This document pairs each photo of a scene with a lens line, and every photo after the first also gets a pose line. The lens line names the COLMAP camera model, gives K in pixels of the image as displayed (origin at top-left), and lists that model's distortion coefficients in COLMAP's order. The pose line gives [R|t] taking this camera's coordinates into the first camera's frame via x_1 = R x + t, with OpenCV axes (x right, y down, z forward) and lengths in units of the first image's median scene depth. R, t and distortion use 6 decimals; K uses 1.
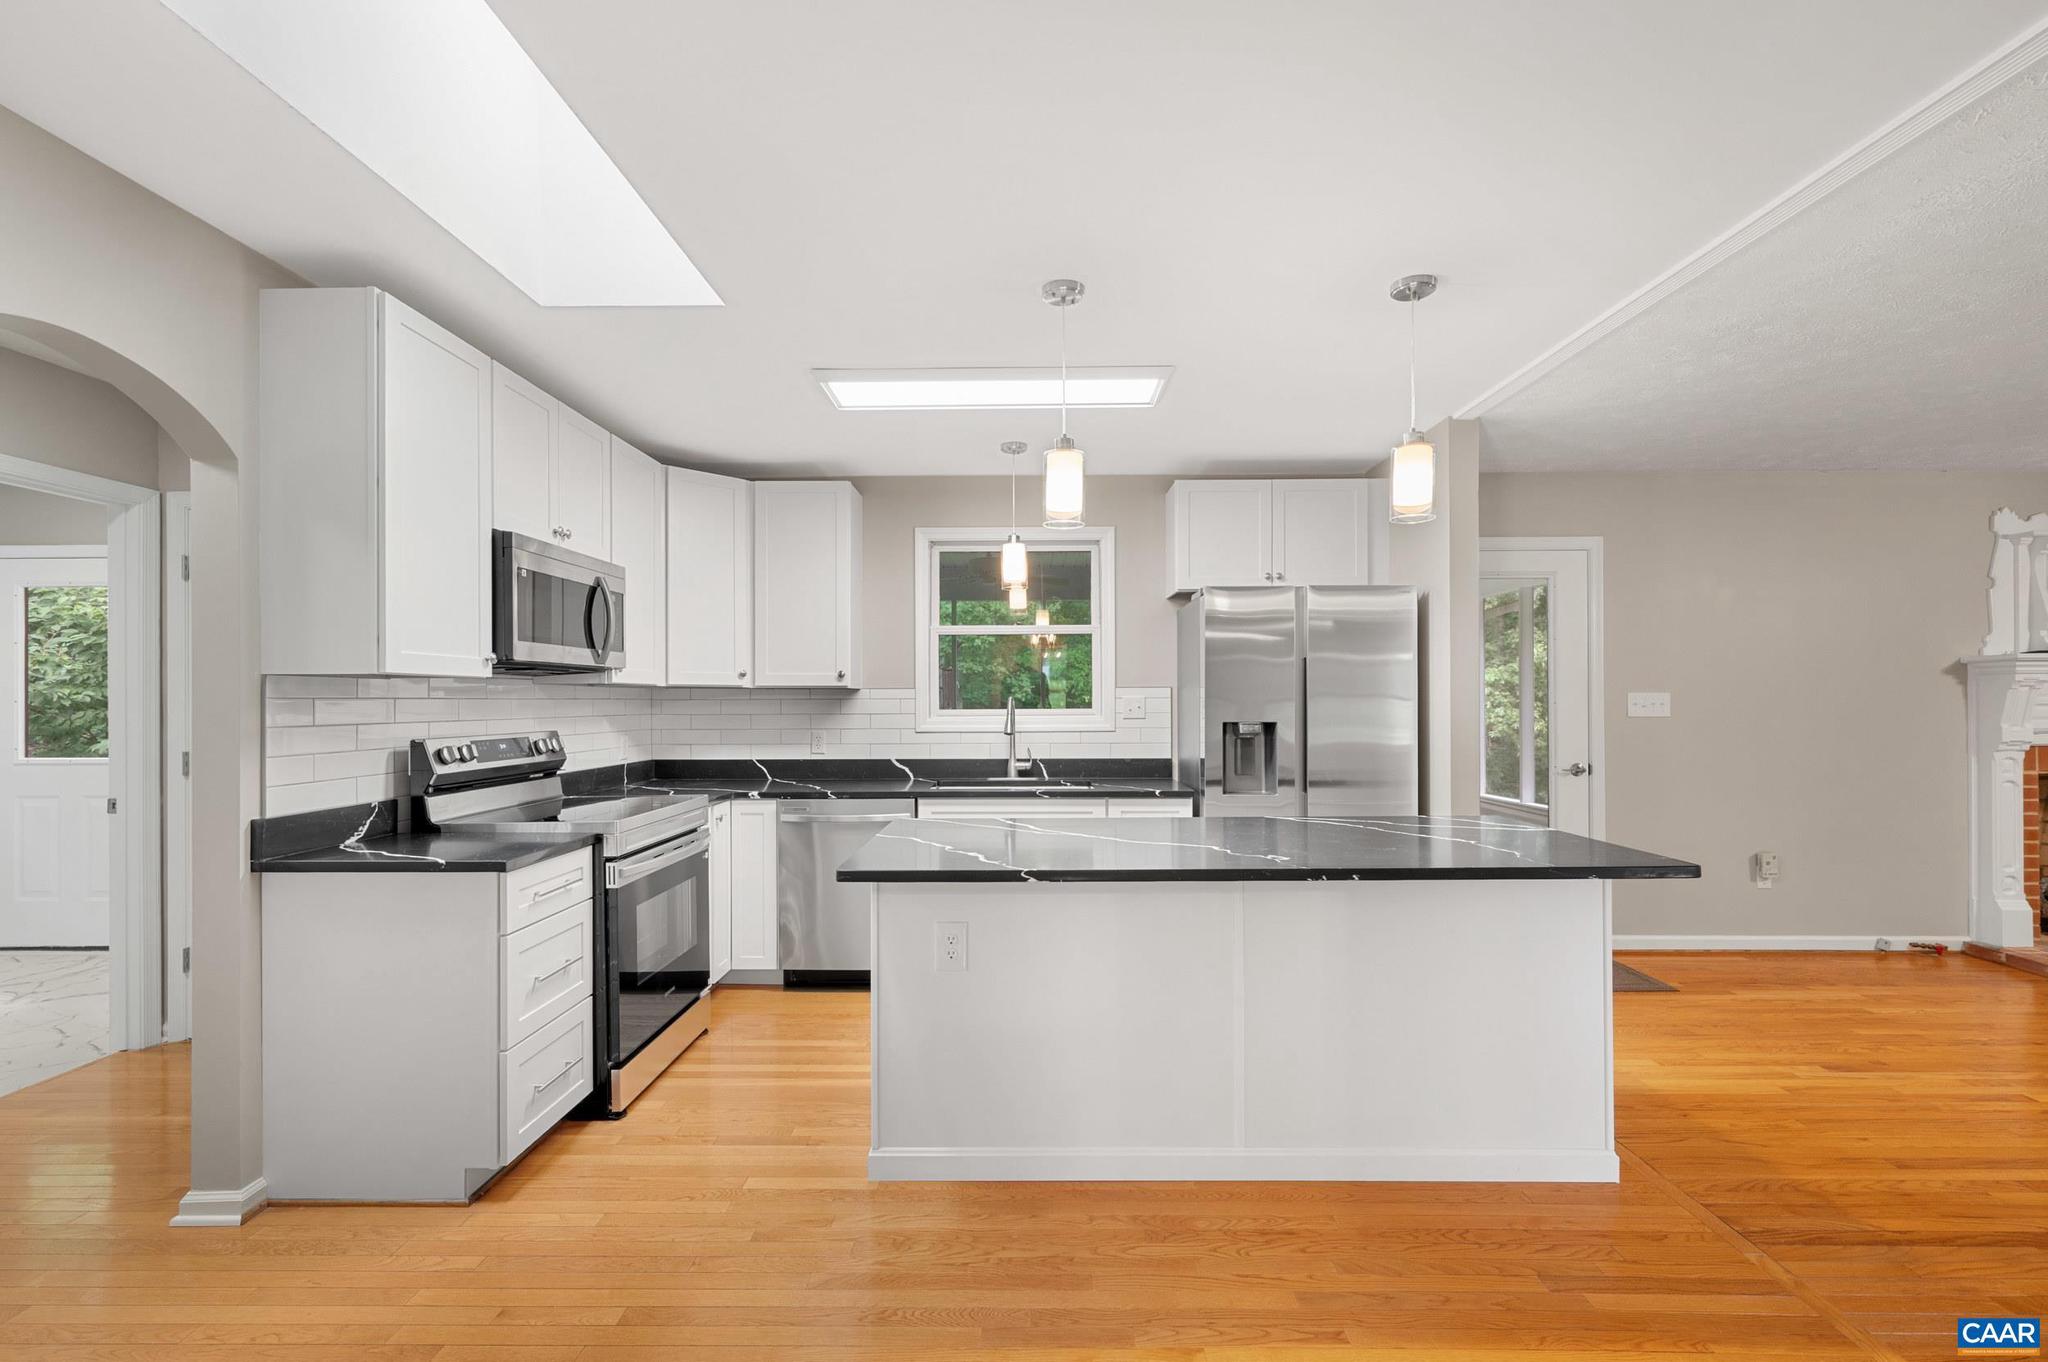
lens RADIAL K [[887.6, 0, 1023.8], [0, 887.6, 700.8], [0, 0, 1]] dist [-0.001850, 0.000122]
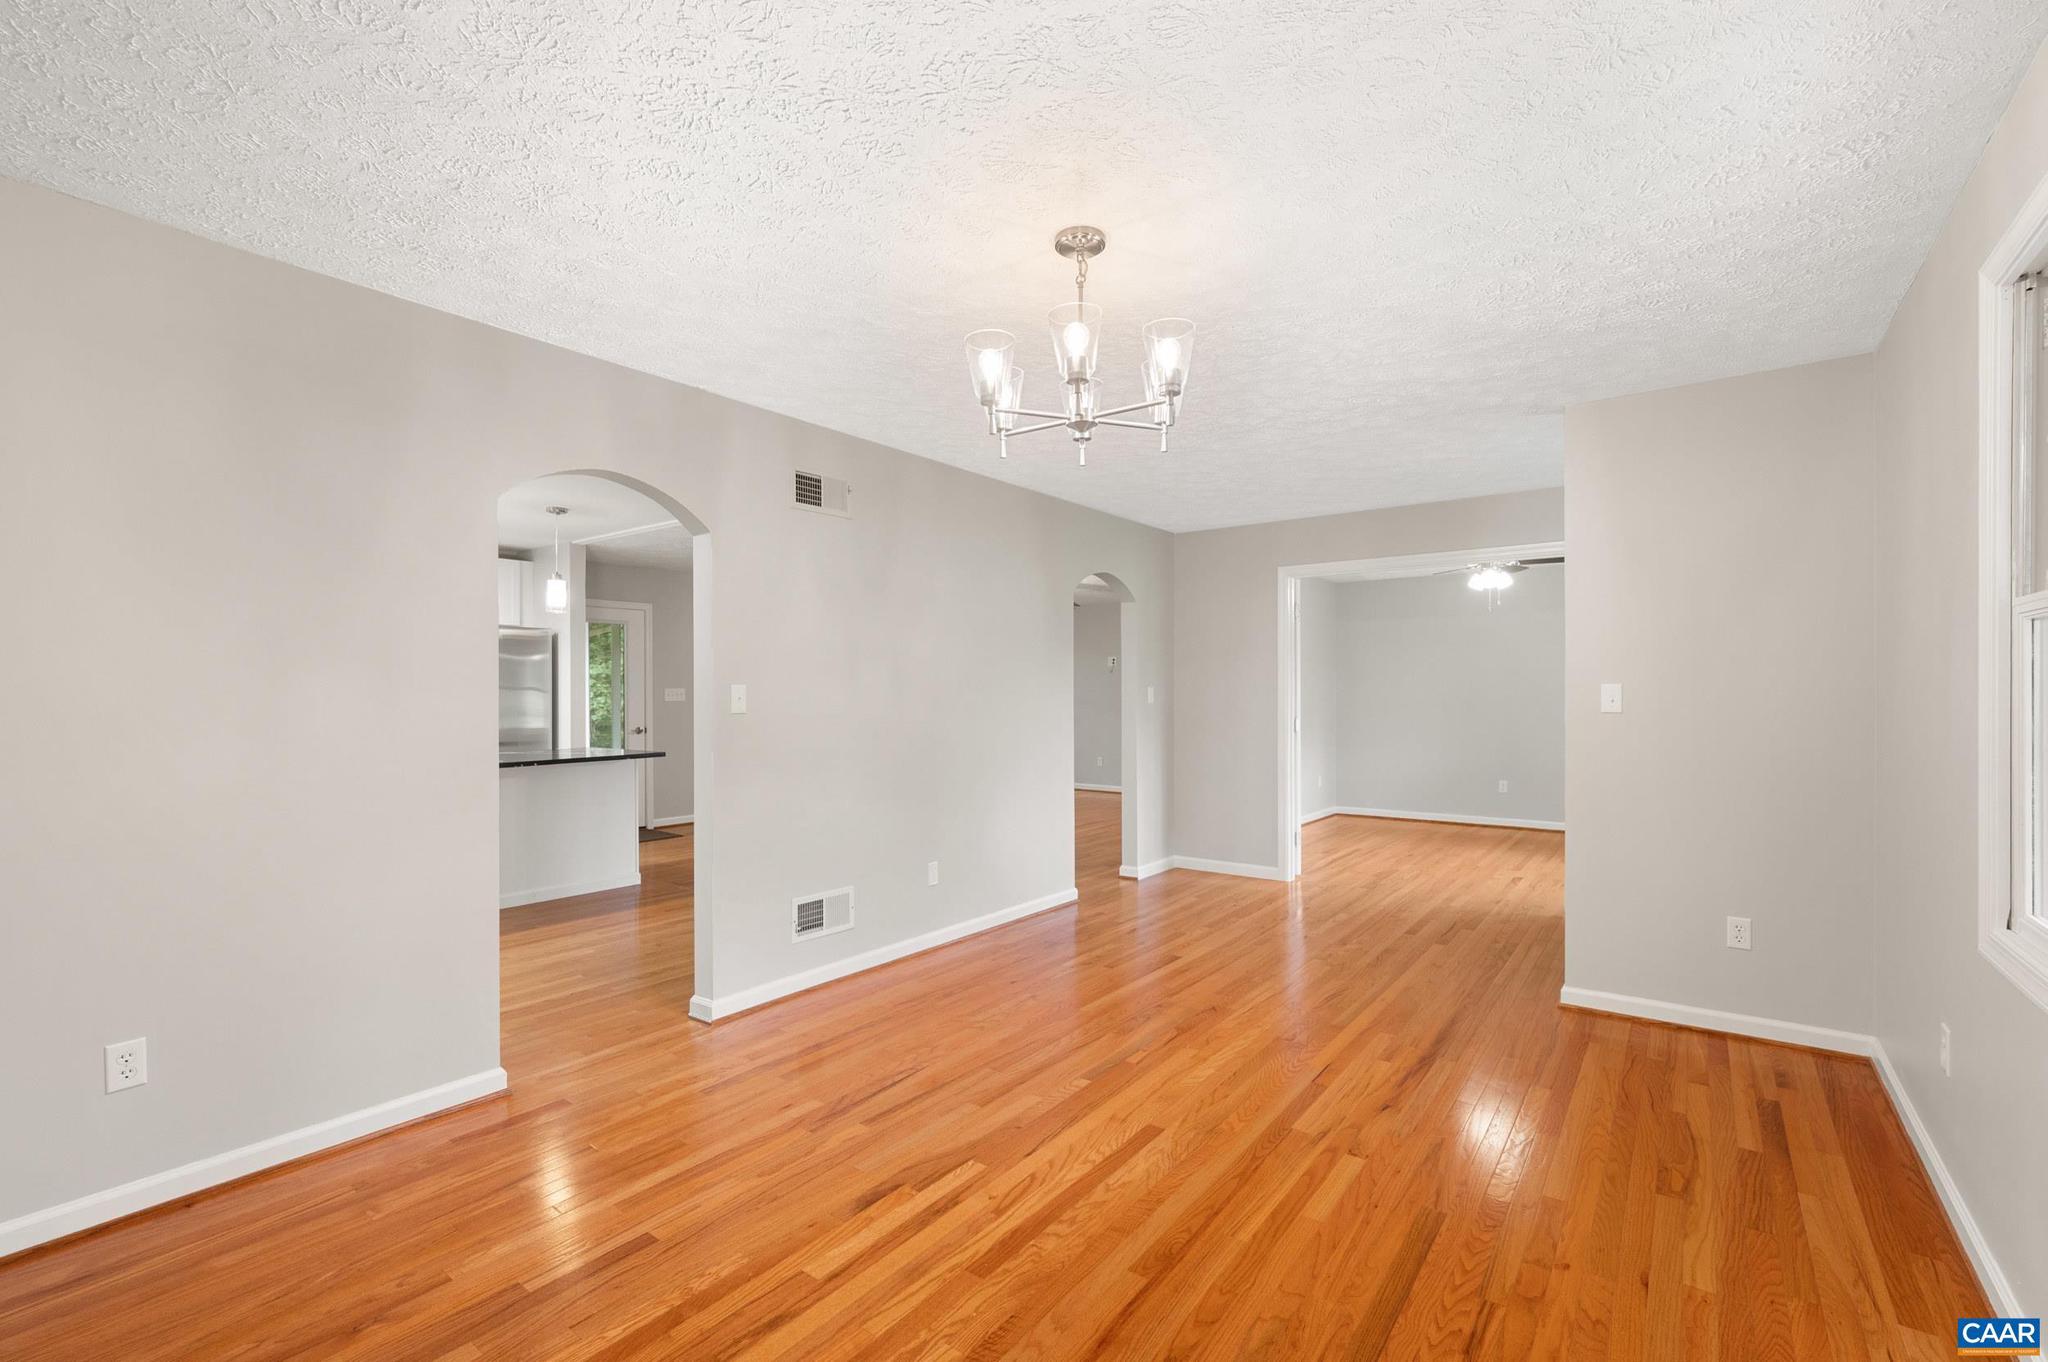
lens RADIAL K [[887.6, 0, 1027.1], [0, 887.6, 693.8], [0, 0, 1]] dist [-0.001850, 0.000122]
pose [[0.592203, -0.000017, 0.805789, -0.376672], [-0.003179, 0.999992, 0.002358, -0.004076], [-0.805782, -0.003958, 0.592199, -0.730009]]
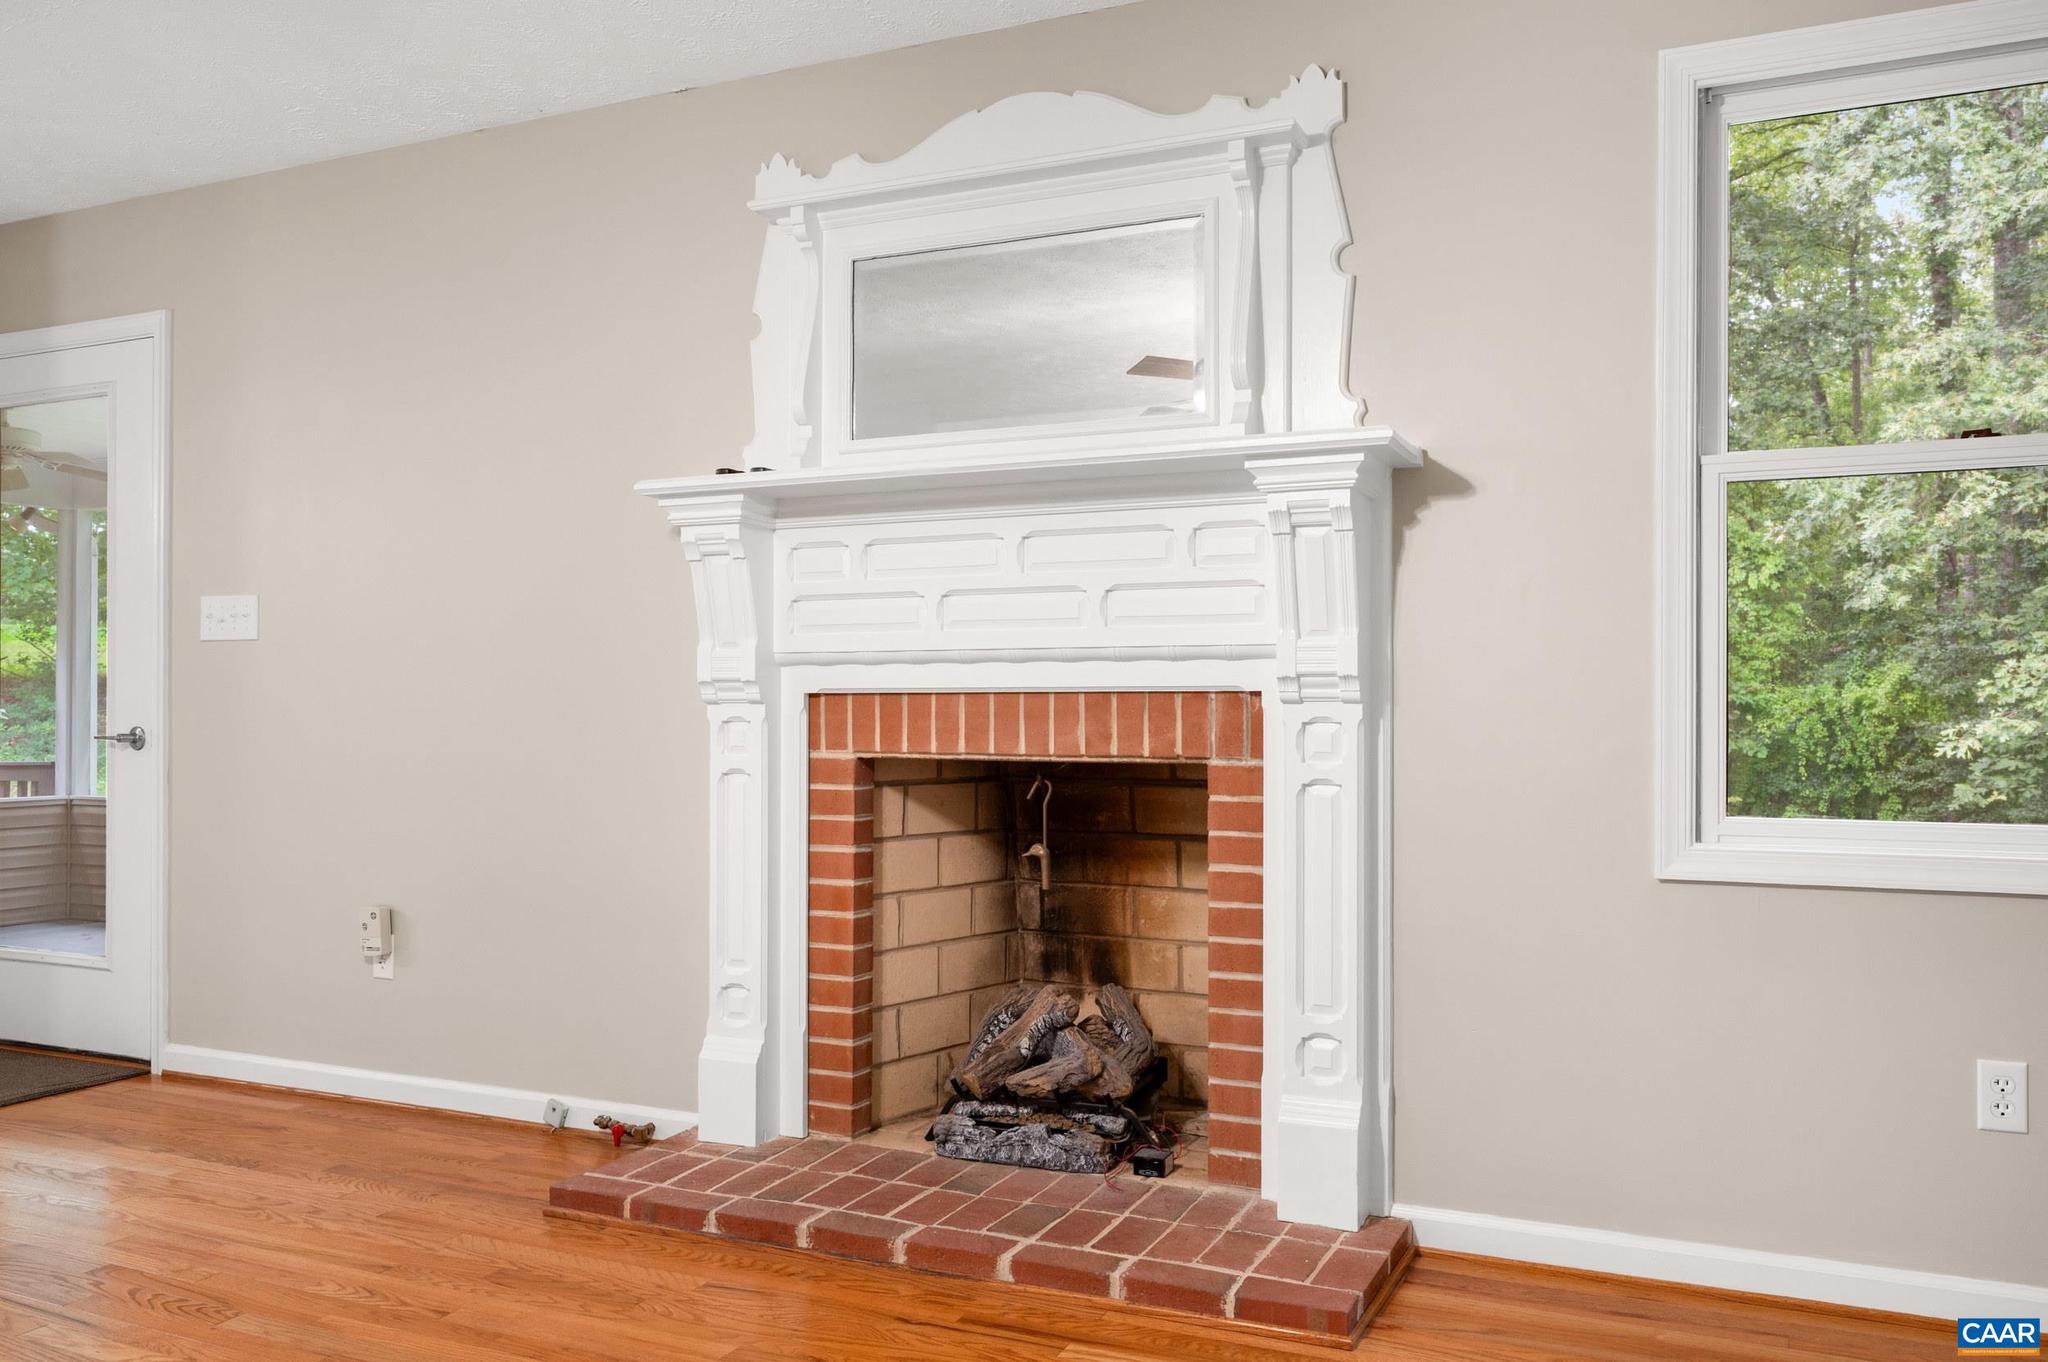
lens RADIAL K [[1593.3, 0, 1024.7], [0, 1593.3, 701.0], [0, 0, 1]] dist [-0.008404, -0.006544]
pose [[0.918516, 0.001260, -0.395383, 1.536108], [-0.001384, 0.999999, -0.000027, 0.054848], [0.395382, 0.000572, 0.918516, 0.320365]]
